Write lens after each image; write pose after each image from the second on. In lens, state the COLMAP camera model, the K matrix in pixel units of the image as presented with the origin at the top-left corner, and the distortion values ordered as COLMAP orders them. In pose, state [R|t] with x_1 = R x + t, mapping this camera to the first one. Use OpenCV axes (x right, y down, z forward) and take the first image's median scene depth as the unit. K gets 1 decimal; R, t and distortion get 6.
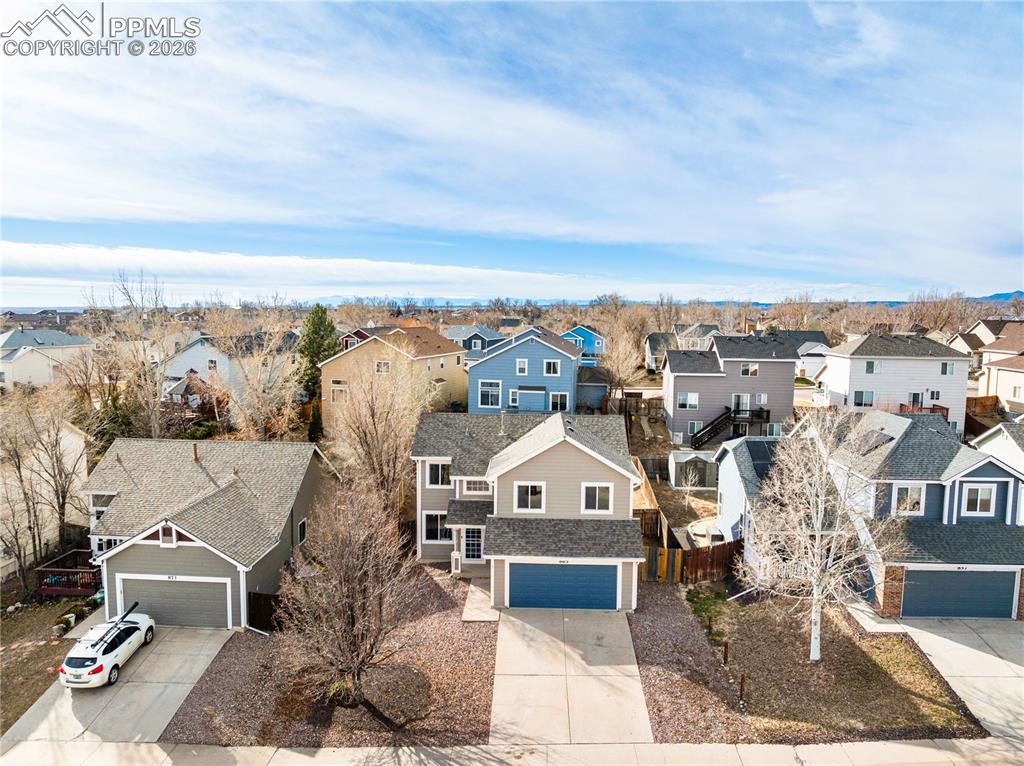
lens RADIAL K [[738.9, 0, 513.4], [0, 738.9, 369.0], [0, 0, 1]] dist [-0.047586, 0.006893]
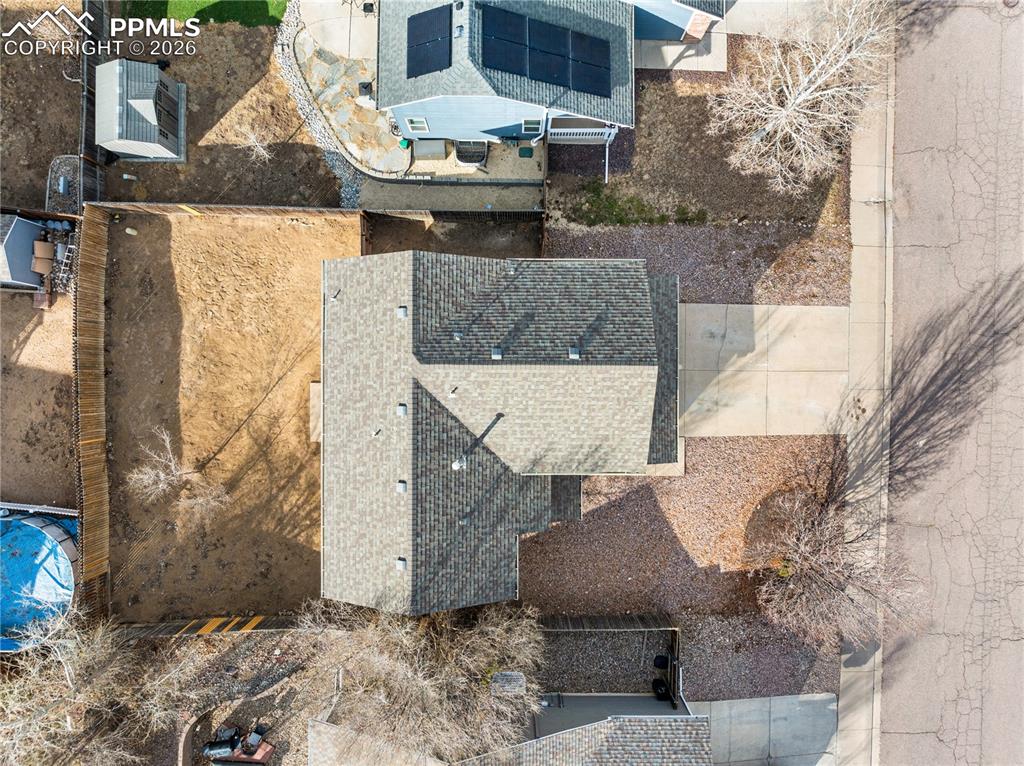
lens RADIAL K [[726.6, 0, 514.2], [0, 726.6, 375.5], [0, 0, 1]] dist [-0.040905, 0.001661]
pose [[-0.027924, -0.999565, -0.009486, 0.074049], [0.078033, -0.011640, 0.996883, -0.604006], [-0.996560, 0.027097, 0.078324, 1.111562]]
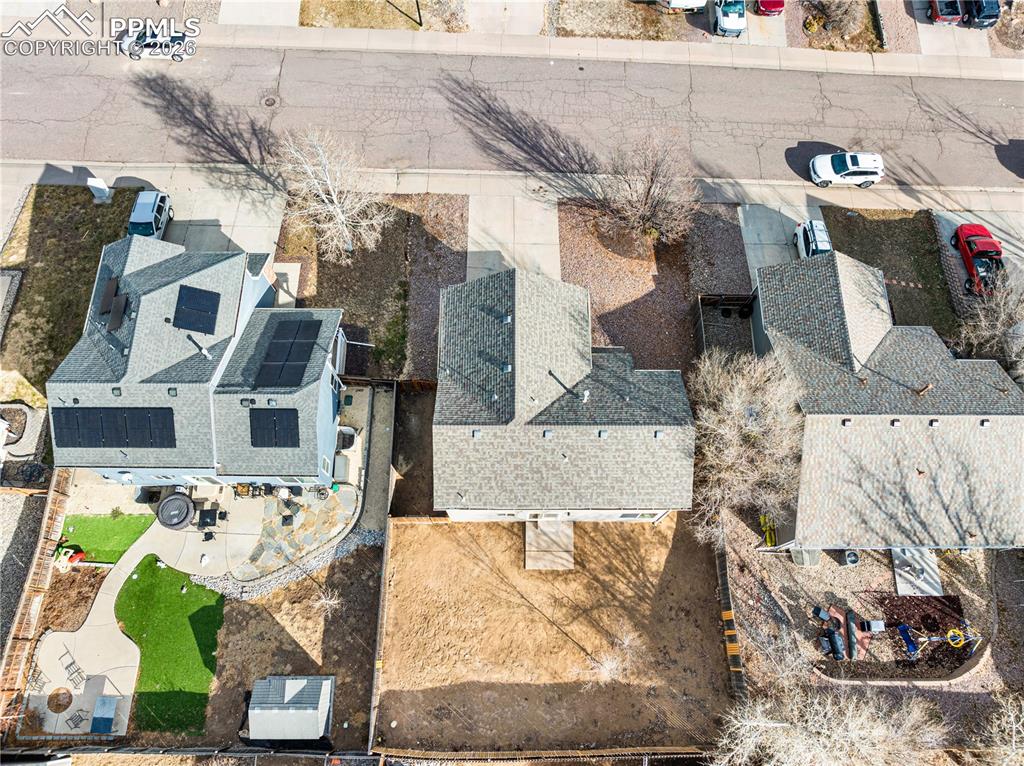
lens RADIAL K [[726.6, 0, 514.2], [0, 726.6, 375.5], [0, 0, 1]] dist [-0.040905, 0.001661]
pose [[-0.999161, 0.020289, -0.035586, 0.114154], [-0.028606, 0.276247, 0.960661, -0.860542], [0.029322, 0.960873, -0.275435, 1.460233]]
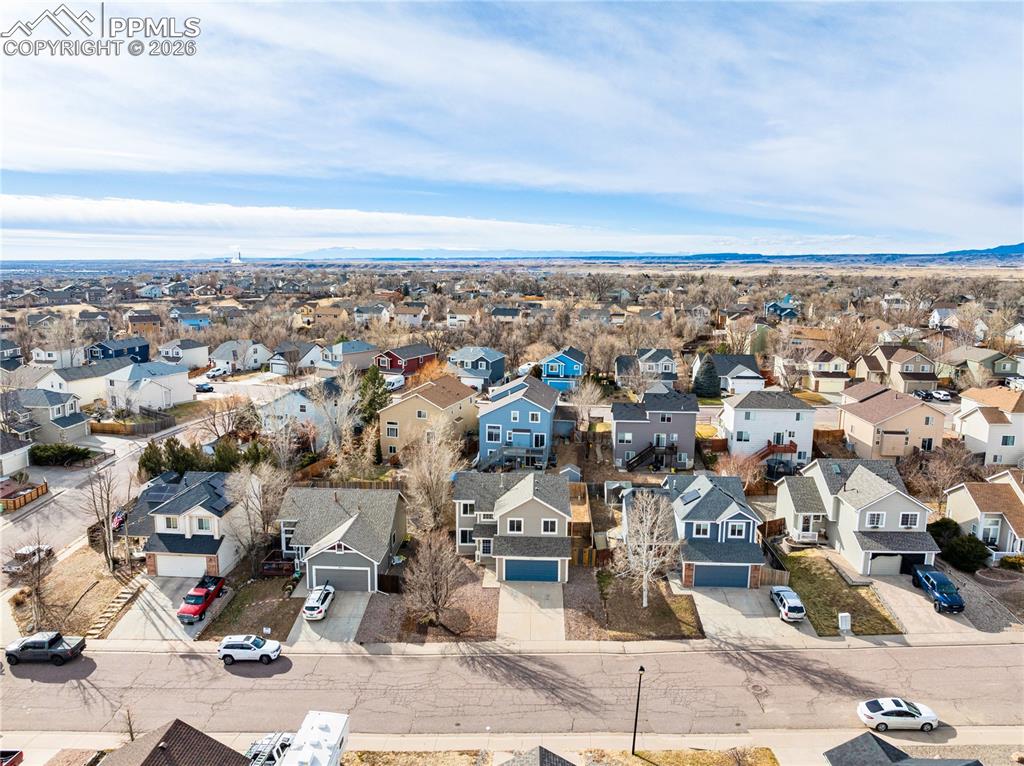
lens RADIAL K [[726.6, 0, 514.2], [0, 726.6, 375.5], [0, 0, 1]] dist [-0.040905, 0.001661]
pose [[1.000000, -0.000480, 0.000870, 0.017964], [0.000418, 0.997609, 0.069111, -0.384328], [-0.000901, -0.069111, 0.997609, -0.968244]]
